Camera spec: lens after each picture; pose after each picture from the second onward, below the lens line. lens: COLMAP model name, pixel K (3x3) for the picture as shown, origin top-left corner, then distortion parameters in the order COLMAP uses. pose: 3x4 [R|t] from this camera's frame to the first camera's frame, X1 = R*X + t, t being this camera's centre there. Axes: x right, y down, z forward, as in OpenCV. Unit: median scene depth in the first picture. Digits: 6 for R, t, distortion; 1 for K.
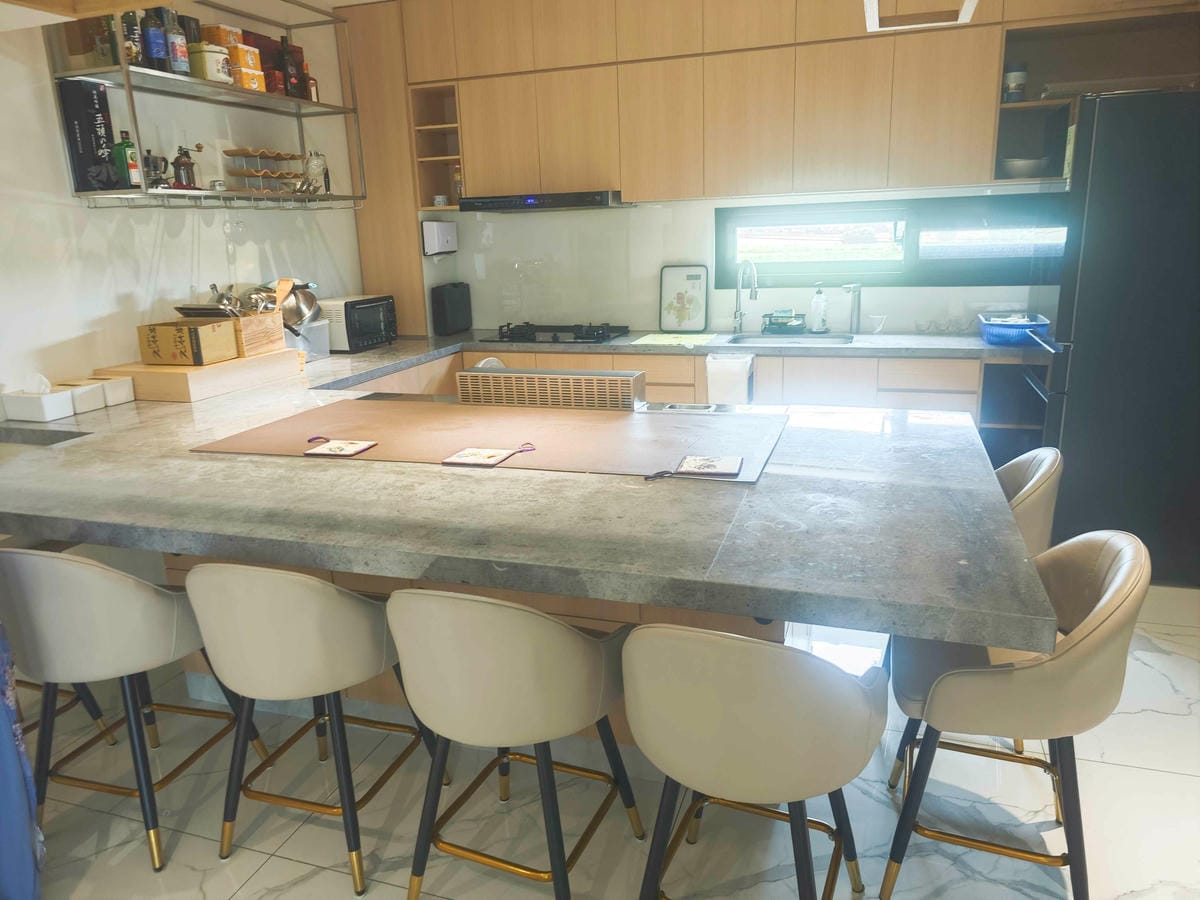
lens RADIAL K [[820.0, 0, 600.0], [0, 820.0, 450.0], [0, 0, 1]] dist [0.047290, -0.000242]
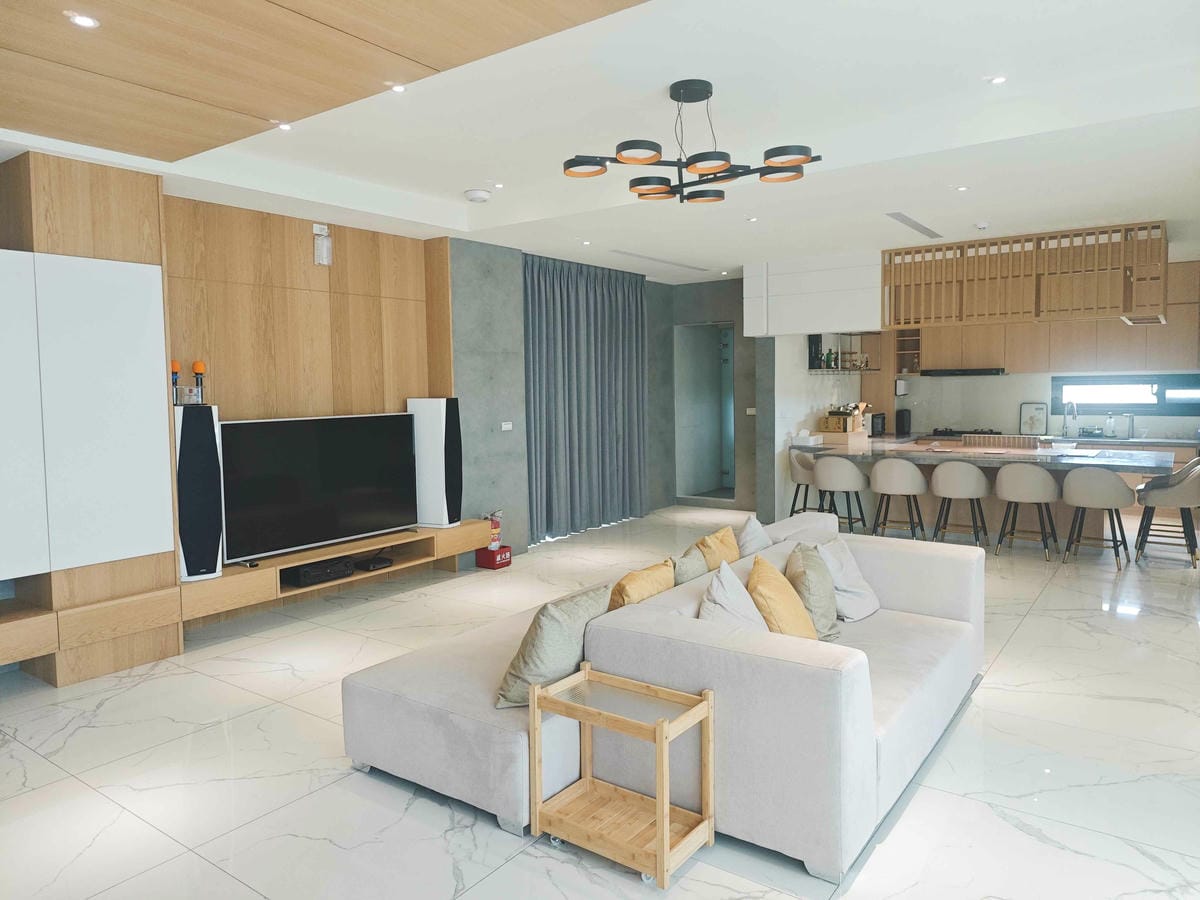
lens RADIAL K [[811.6, 0, 600.0], [0, 811.6, 450.0], [0, 0, 1]] dist [0.000614, 0.001000]
pose [[0.955090, 0.043424, -0.293118, -0.339203], [-0.095107, 0.981789, -0.164451, 0.329805], [0.280639, 0.184943, 0.941827, -1.199673]]
